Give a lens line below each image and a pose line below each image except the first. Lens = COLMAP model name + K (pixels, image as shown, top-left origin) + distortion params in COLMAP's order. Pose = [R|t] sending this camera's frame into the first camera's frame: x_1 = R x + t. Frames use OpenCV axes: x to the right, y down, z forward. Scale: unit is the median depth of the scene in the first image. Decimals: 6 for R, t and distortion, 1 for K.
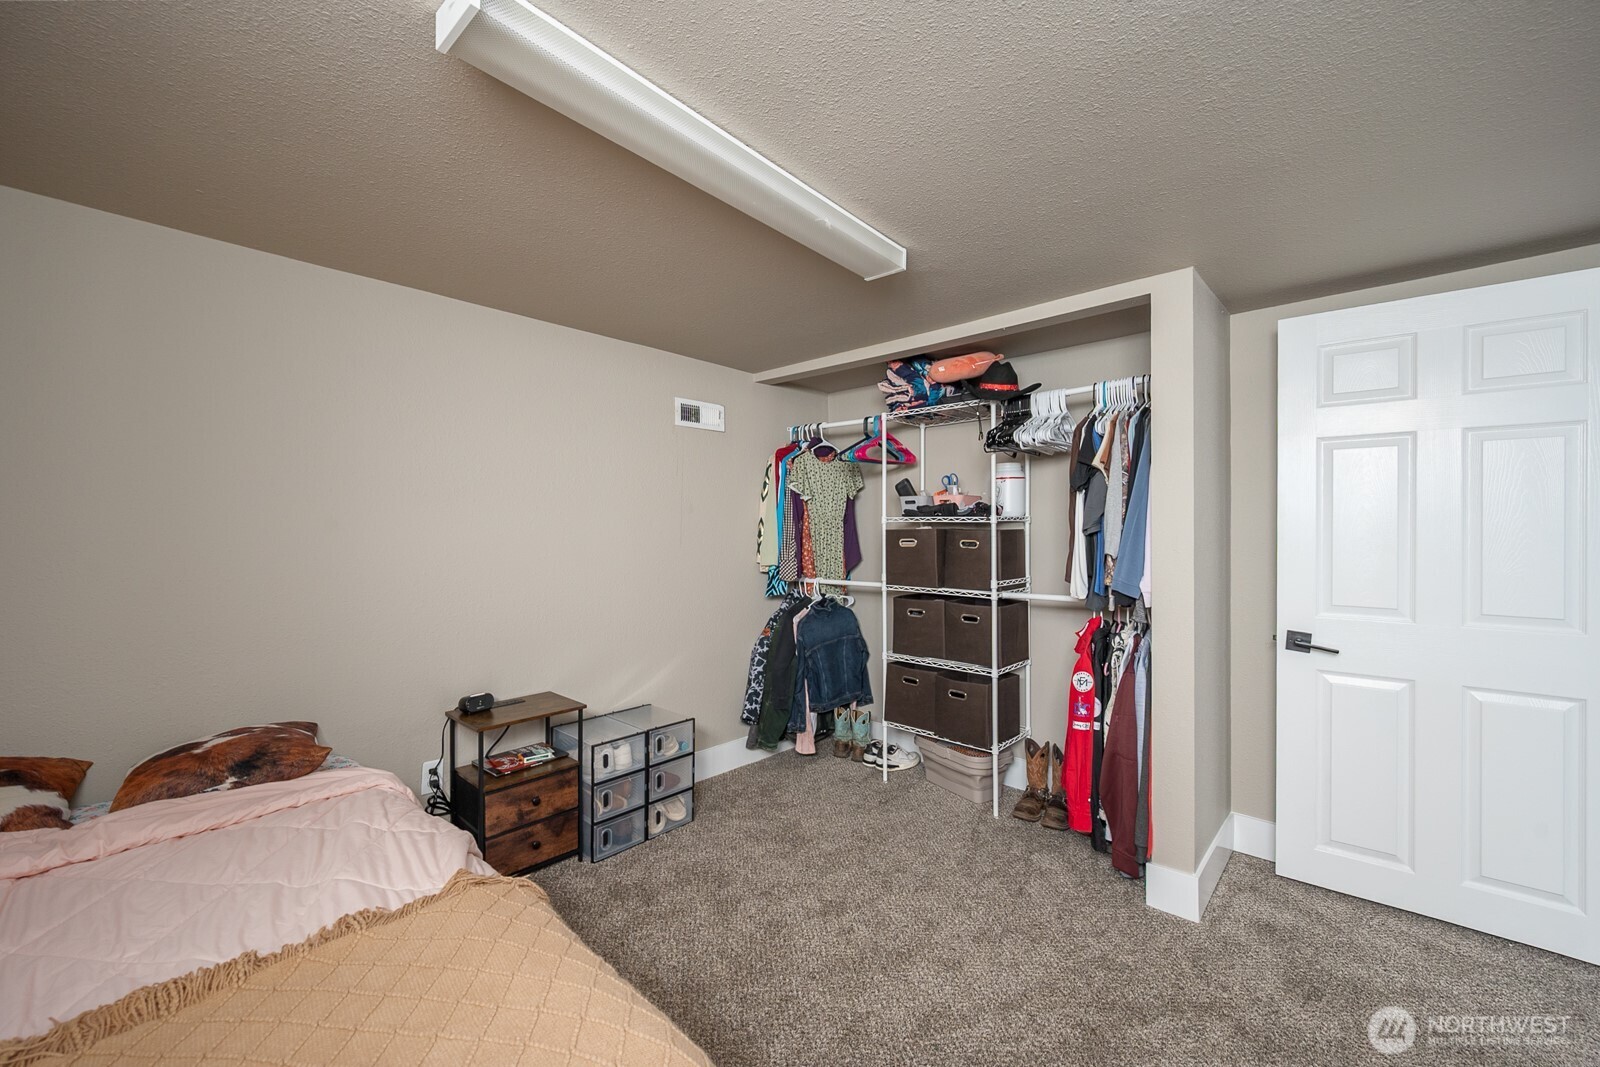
lens RADIAL K [[638.2, 0, 803.0], [0, 638.2, 532.4], [0, 0, 1]] dist [-0.000871, -0.000251]
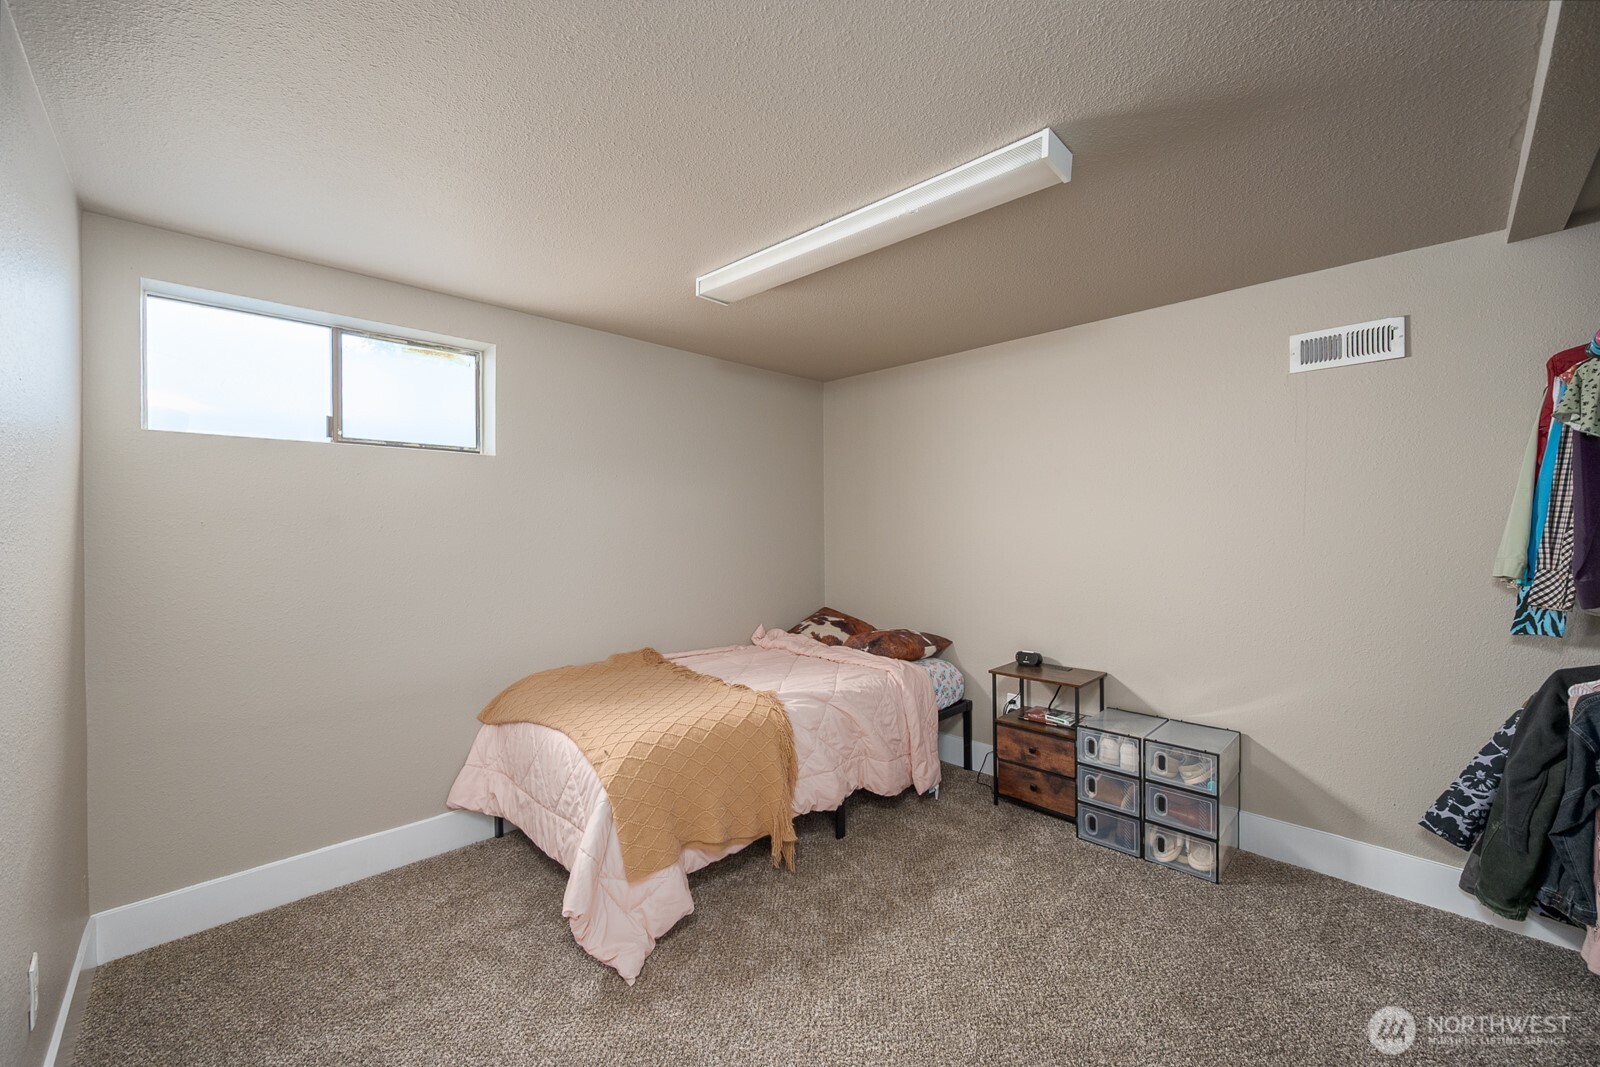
lens RADIAL K [[638.2, 0, 806.4], [0, 638.2, 531.6], [0, 0, 1]] dist [-0.000871, -0.000251]
pose [[-0.042240, 0.008530, -0.999071, 0.678670], [0.003644, 0.999958, 0.008383, 0.008513], [0.999101, -0.003286, -0.042269, 0.564601]]
